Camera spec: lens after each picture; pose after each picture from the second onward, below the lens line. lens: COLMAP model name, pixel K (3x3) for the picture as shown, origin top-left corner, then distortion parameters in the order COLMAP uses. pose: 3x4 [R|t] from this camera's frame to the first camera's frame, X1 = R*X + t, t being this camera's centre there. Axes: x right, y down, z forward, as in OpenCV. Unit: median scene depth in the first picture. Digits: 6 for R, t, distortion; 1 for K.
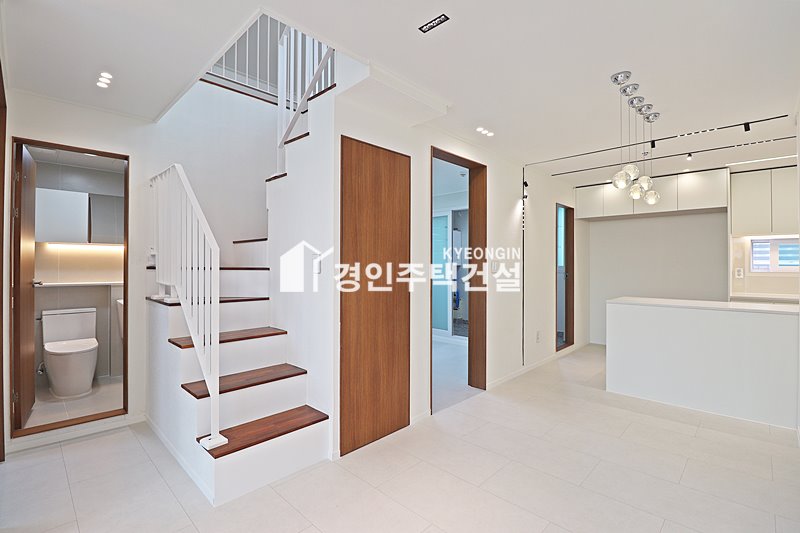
lens RADIAL K [[369.8, 0, 402.9], [0, 369.8, 261.7], [0, 0, 1]] dist [-0.000159, -0.013485]
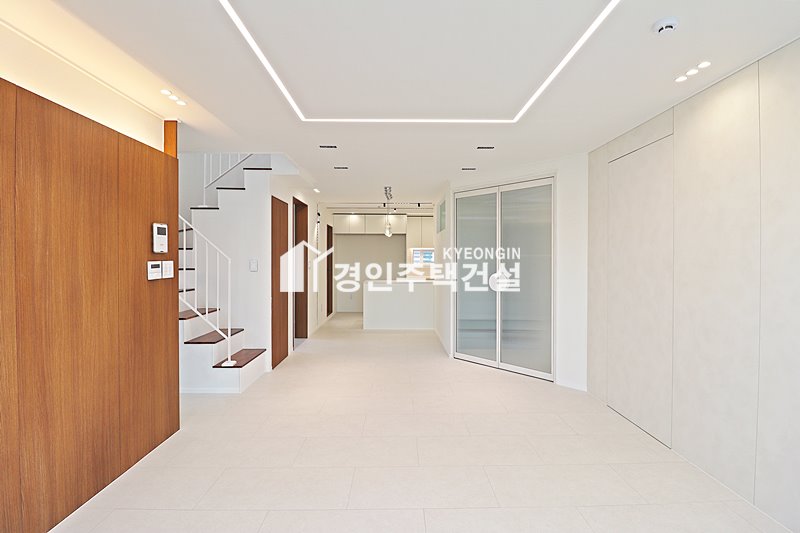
lens RADIAL K [[369.8, 0, 402.9], [0, 369.8, 261.7], [0, 0, 1]] dist [-0.000159, -0.013485]
pose [[0.707599, -0.006579, 0.706584, -0.762799], [-0.005107, 0.999883, 0.014424, -0.033841], [-0.706596, -0.013815, 0.707482, -0.578100]]
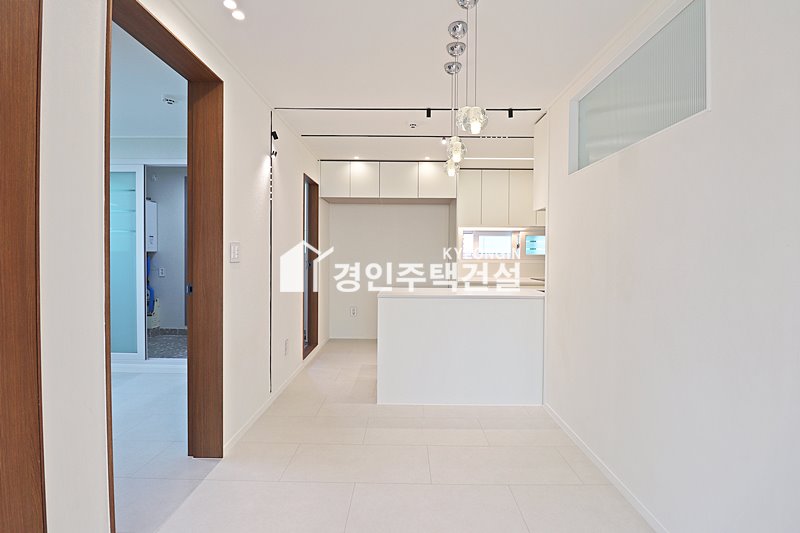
lens RADIAL K [[369.8, 0, 402.9], [0, 369.8, 261.7], [0, 0, 1]] dist [-0.000159, -0.013485]
pose [[0.723980, -0.011269, 0.689729, 0.030072], [-0.011690, 0.999523, 0.028601, 0.008588], [-0.689722, -0.028770, 0.723502, 0.429985]]
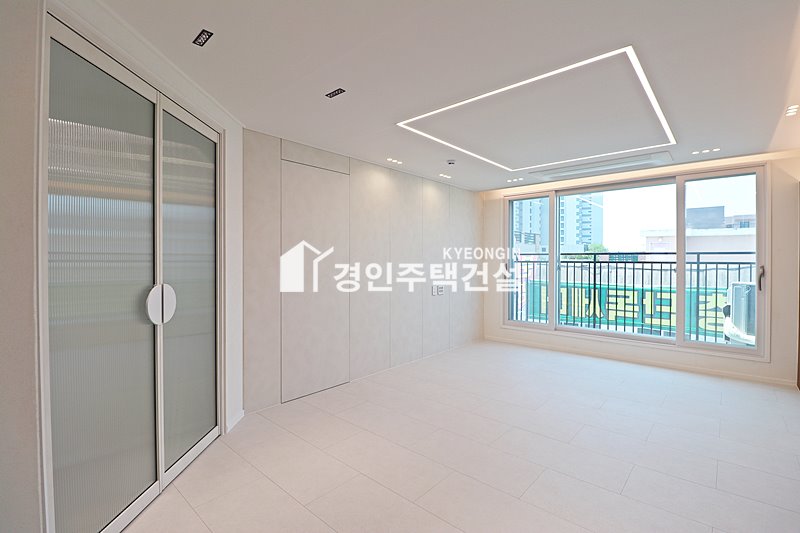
lens RADIAL K [[367.7, 0, 404.4], [0, 367.7, 262.1], [0, 0, 1]] dist [0.001157, -0.014004]
pose [[-0.999001, -0.005997, -0.044285, 0.096415], [-0.005674, 0.999956, -0.007410, -0.003821], [0.044327, -0.007152, -0.998991, 0.811456]]
